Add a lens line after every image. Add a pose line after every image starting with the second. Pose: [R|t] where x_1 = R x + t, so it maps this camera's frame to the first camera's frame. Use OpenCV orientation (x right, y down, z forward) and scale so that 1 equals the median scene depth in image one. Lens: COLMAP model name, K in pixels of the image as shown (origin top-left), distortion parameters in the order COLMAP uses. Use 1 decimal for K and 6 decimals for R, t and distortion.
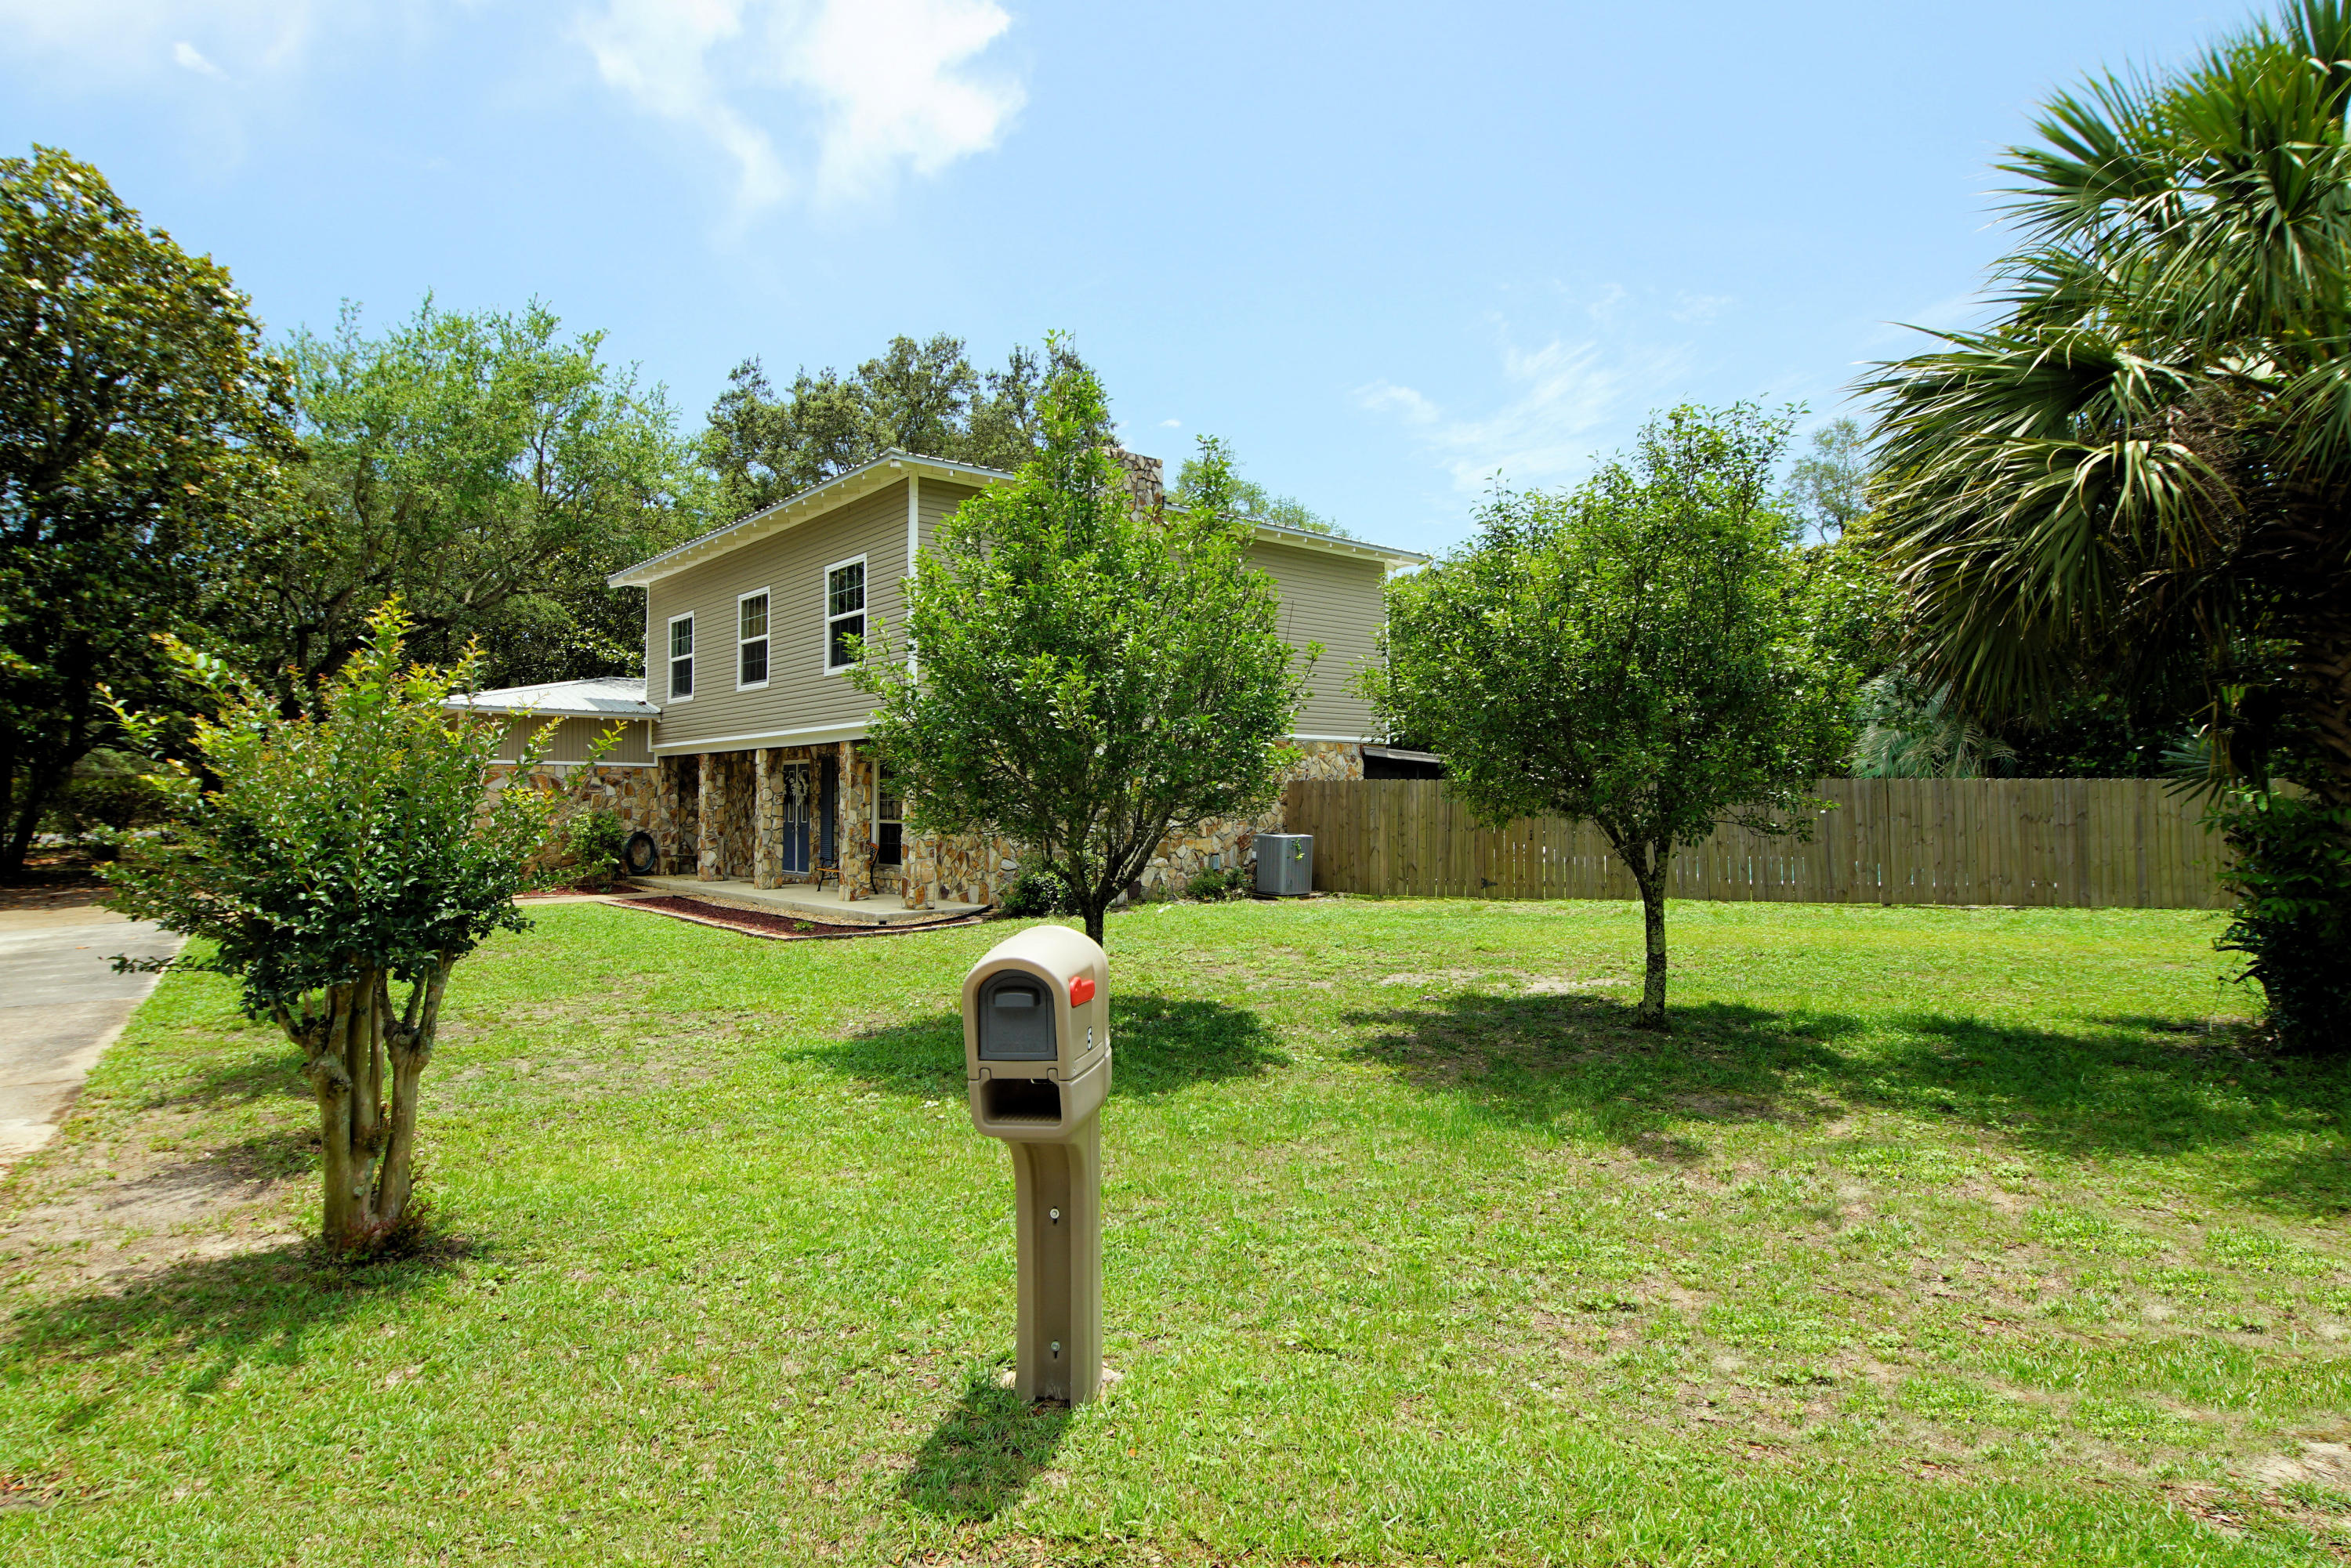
lens RADIAL K [[1259.7, 0, 1144.1], [0, 1259.7, 768.6], [0, 0, 1]] dist [0.038384, -0.035462]
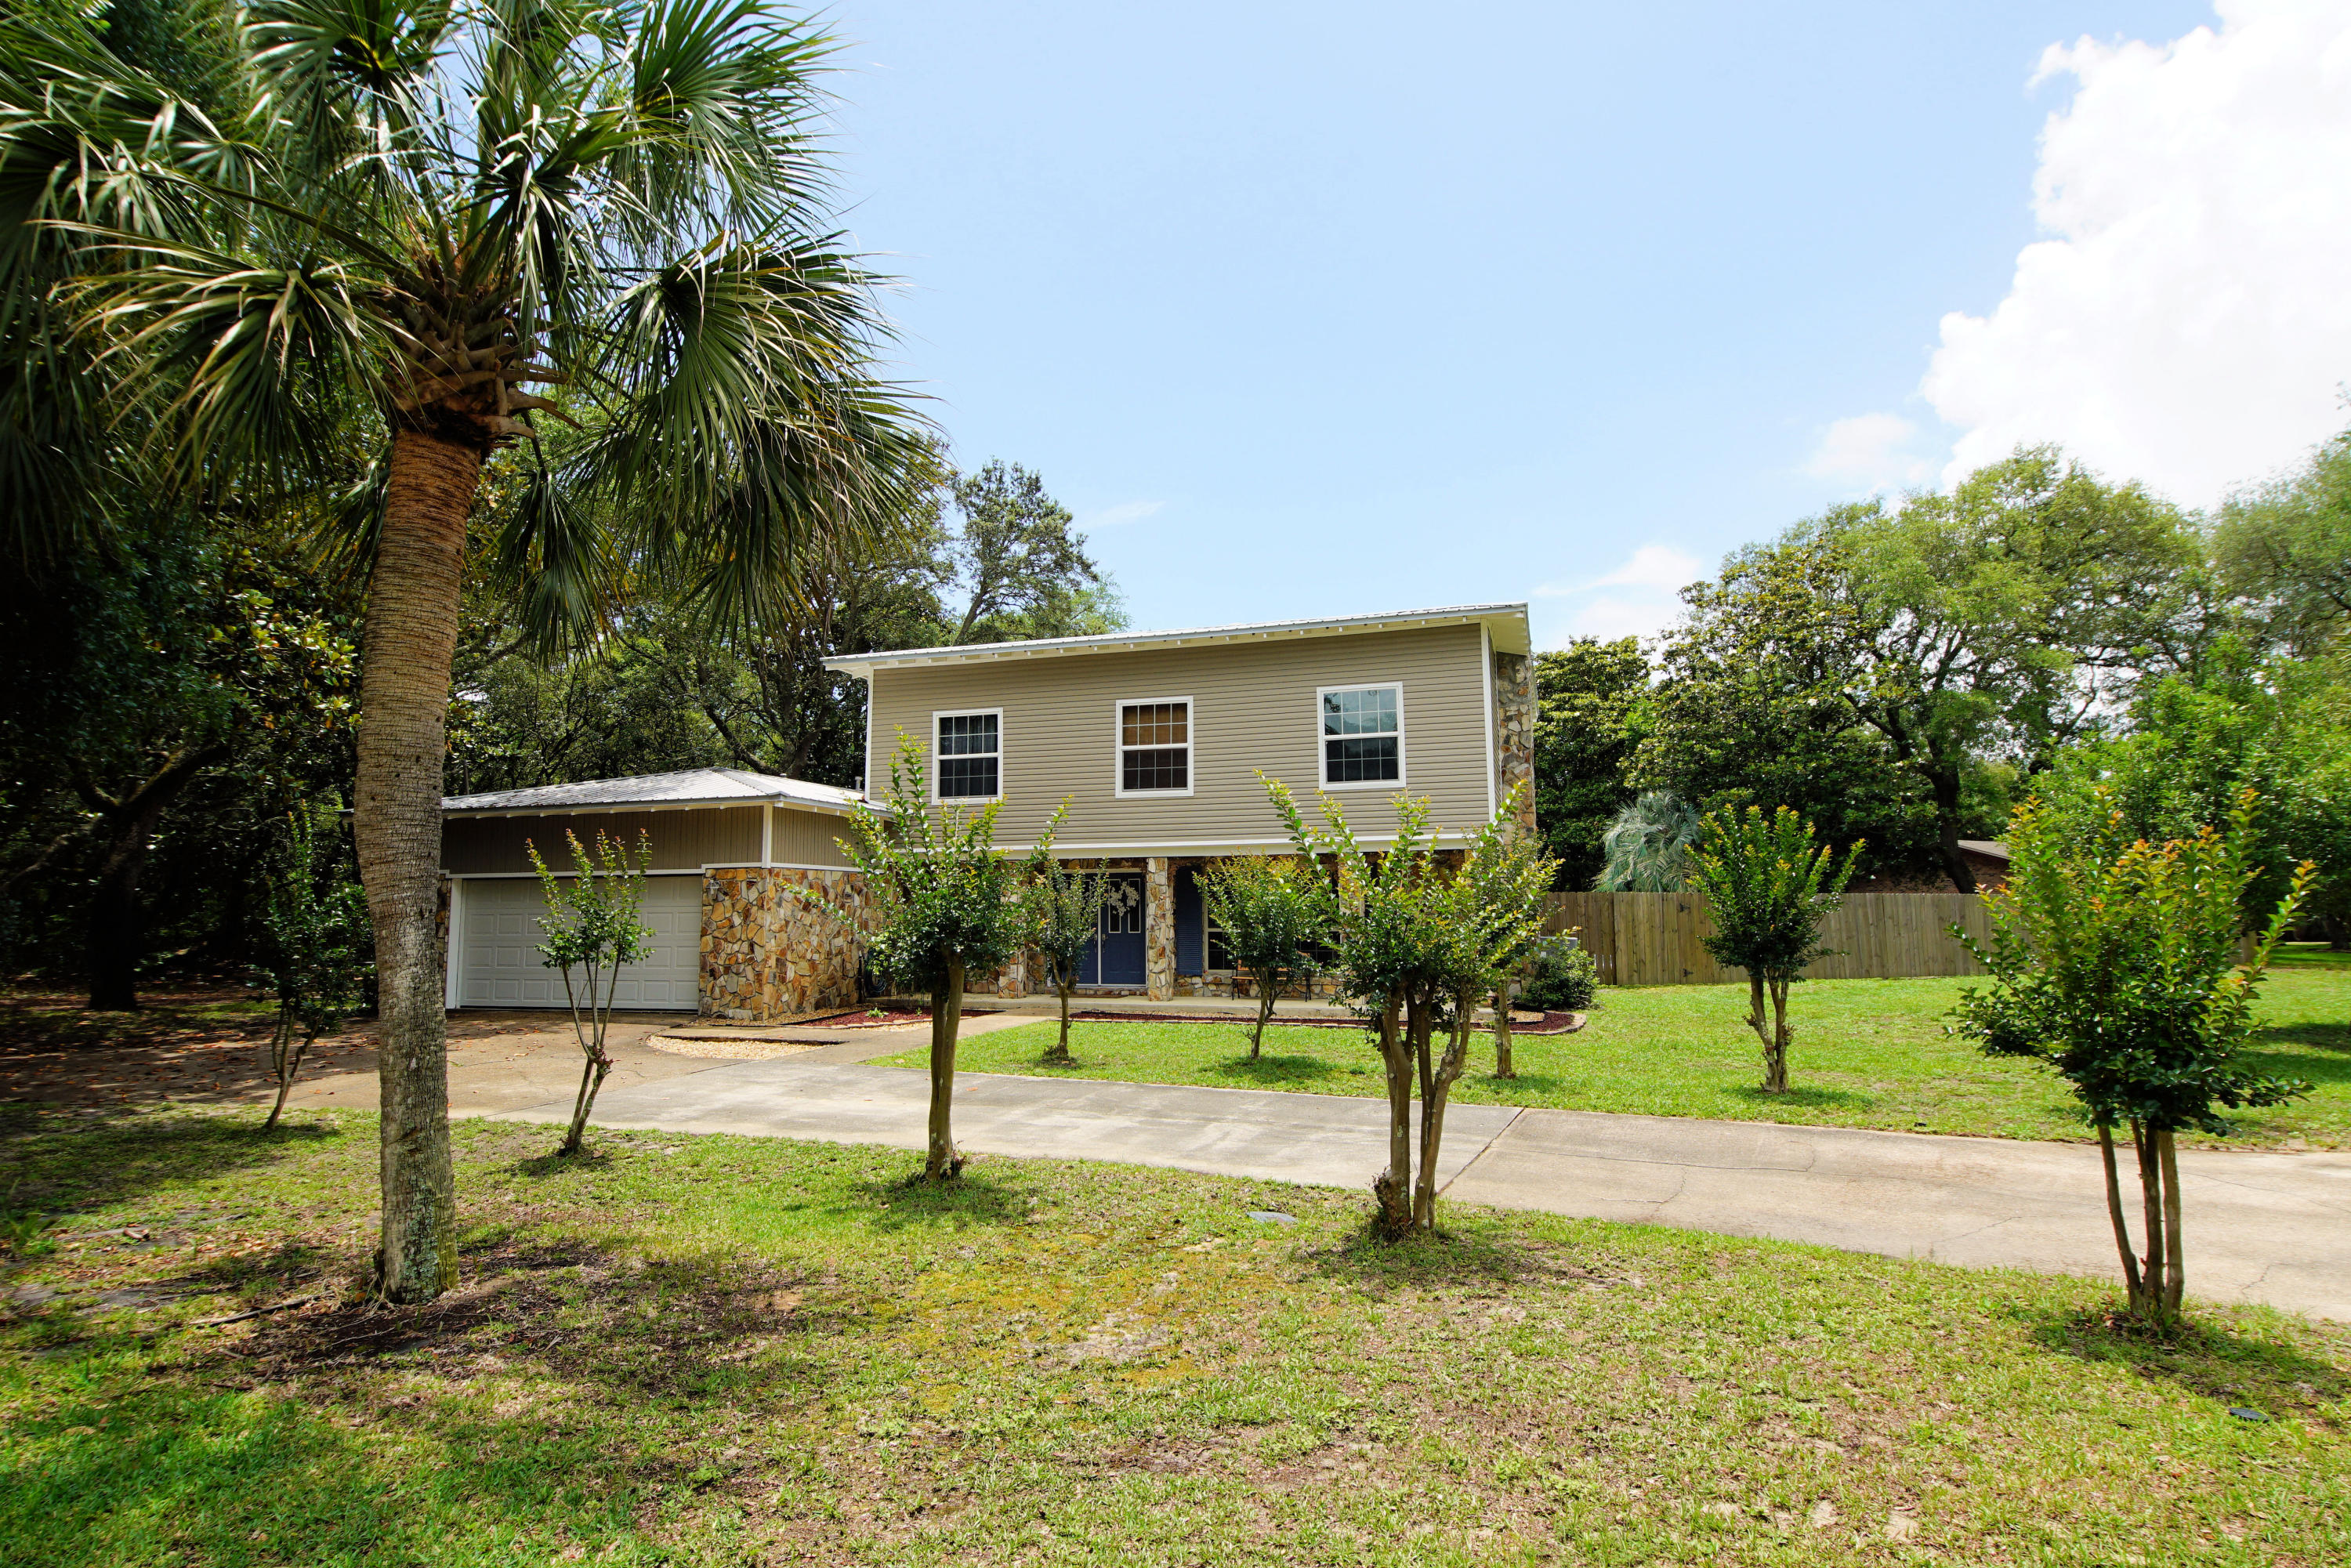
lens RADIAL K [[1259.7, 0, 1144.1], [0, 1259.7, 768.6], [0, 0, 1]] dist [0.038384, -0.035462]
pose [[0.844999, 0.057168, 0.531704, -0.954814], [-0.009479, 0.995715, -0.091992, 0.006881], [-0.534684, 0.072693, 0.841919, 0.195263]]
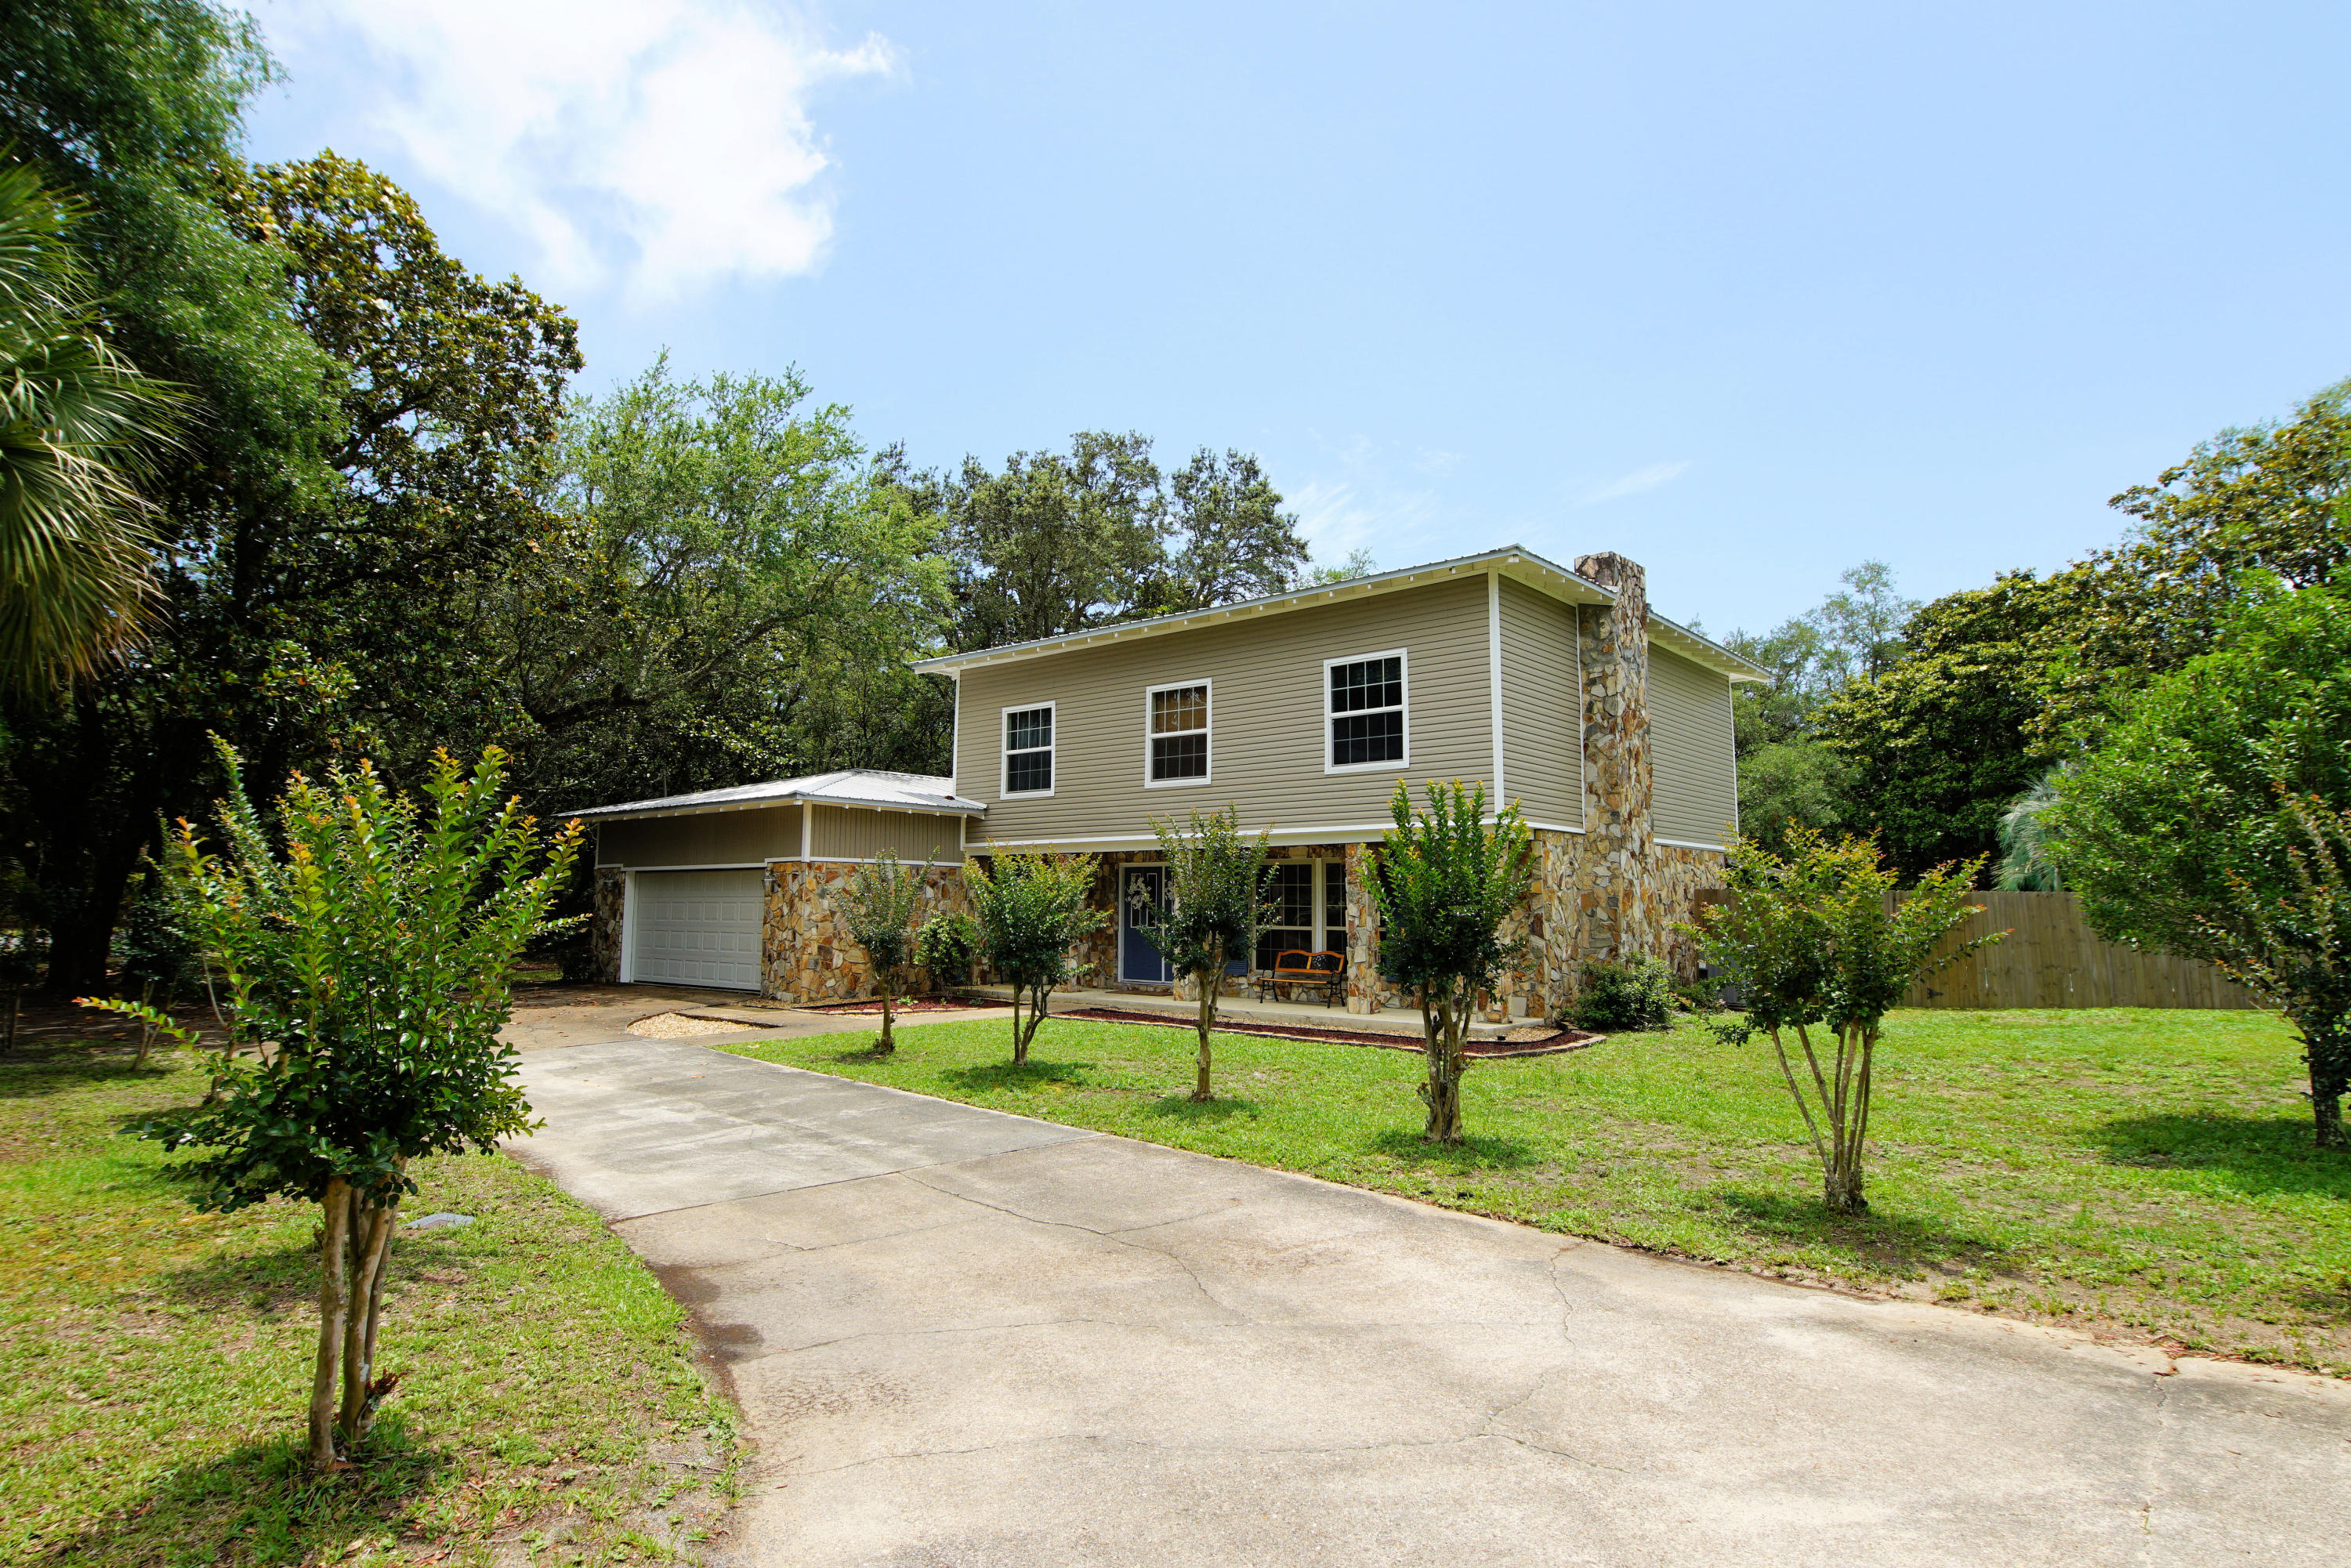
lens RADIAL K [[1259.7, 0, 1144.1], [0, 1259.7, 768.6], [0, 0, 1]] dist [0.038384, -0.035462]
pose [[0.986410, 0.025051, 0.162380, -0.551784], [-0.011491, 0.996407, -0.083915, 0.003789], [-0.163899, 0.080909, 0.983154, 0.090176]]
